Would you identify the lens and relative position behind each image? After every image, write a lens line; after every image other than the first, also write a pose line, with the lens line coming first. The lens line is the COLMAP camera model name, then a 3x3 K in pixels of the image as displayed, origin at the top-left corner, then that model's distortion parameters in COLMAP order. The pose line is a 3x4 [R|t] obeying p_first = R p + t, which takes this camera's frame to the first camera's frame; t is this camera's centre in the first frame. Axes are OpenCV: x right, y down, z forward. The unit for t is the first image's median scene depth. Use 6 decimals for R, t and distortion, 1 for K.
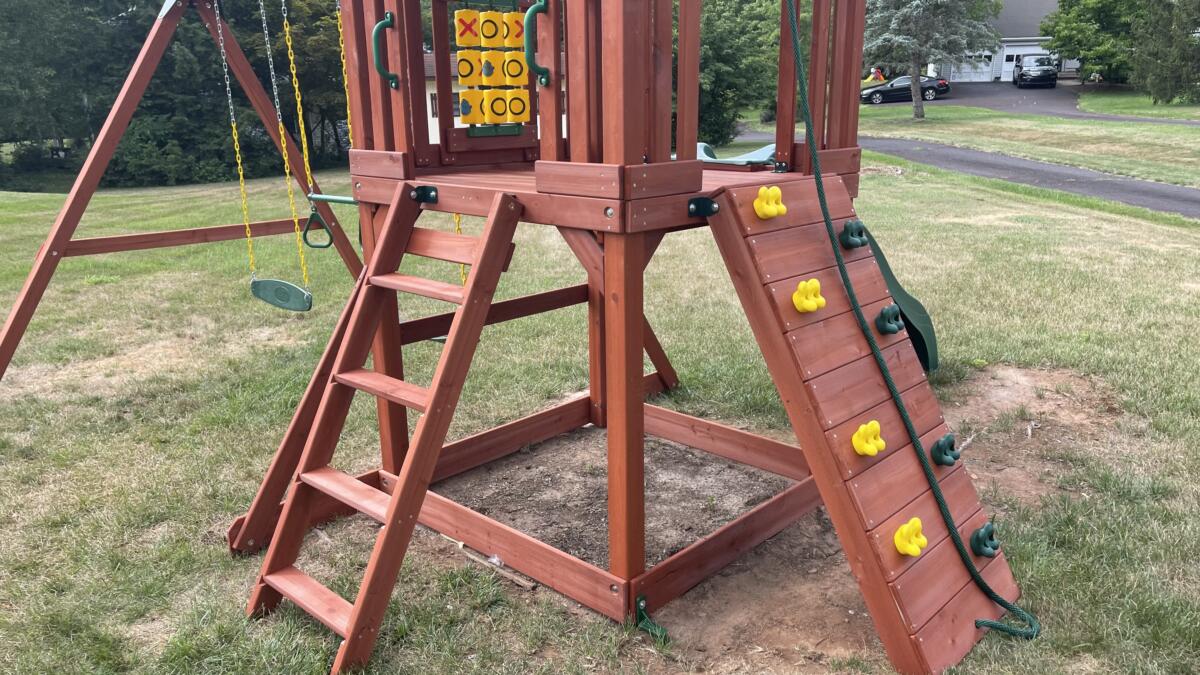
lens RADIAL K [[884.1, 0, 600.0], [0, 884.1, 337.5], [0, 0, 1]] dist [0.066328, -0.087216]
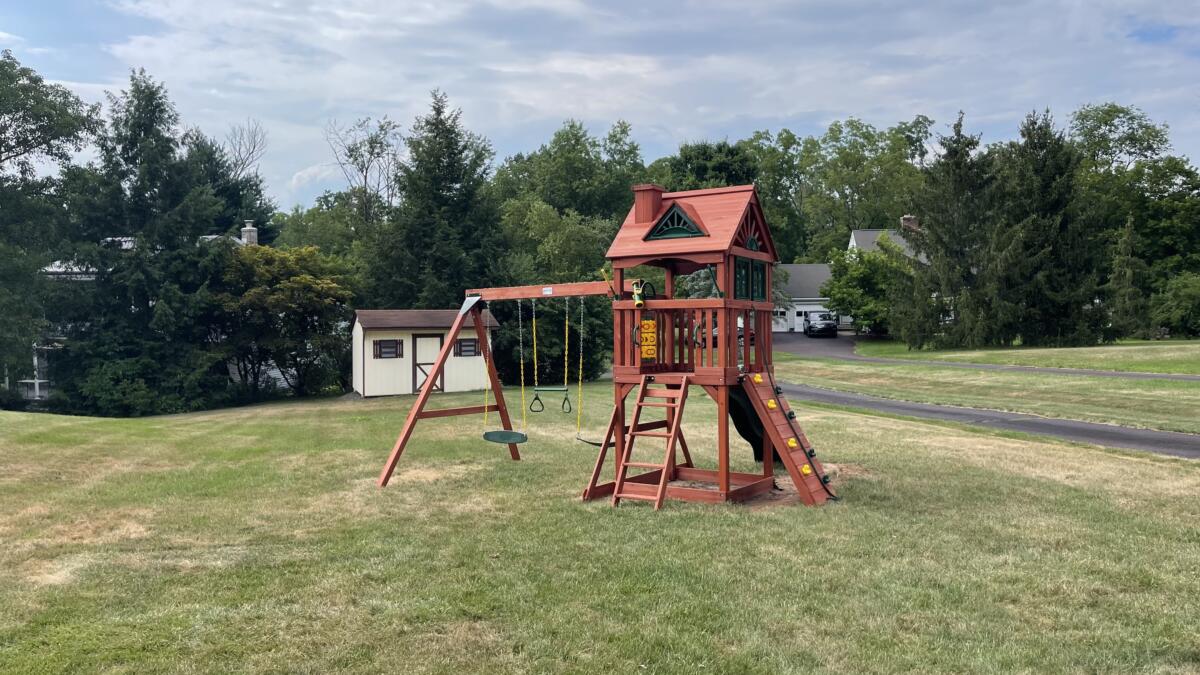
lens RADIAL K [[884.1, 0, 600.0], [0, 884.1, 337.5], [0, 0, 1]] dist [0.066328, -0.087216]
pose [[0.981260, 0.004534, 0.192634, -0.114006], [0.046627, 0.964425, -0.260211, 0.059593], [-0.186961, 0.264316, 0.946141, -0.233010]]
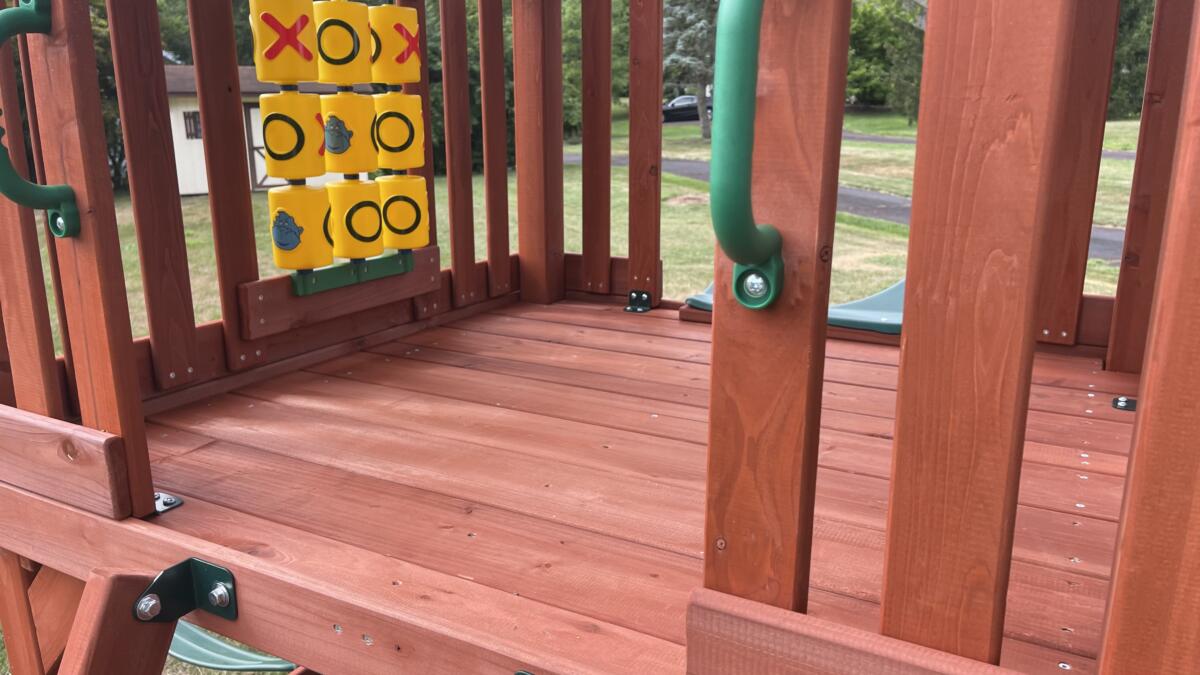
lens RADIAL K [[892.0, 0, 584.0], [0, 892.0, 336.3], [0, 0, 1]] dist [0.020726, -0.001521]
pose [[0.974332, -0.048641, 0.219800, -0.015141], [0.052588, 0.998543, -0.012138, -0.027143], [-0.218889, 0.023385, 0.975469, 0.078172]]
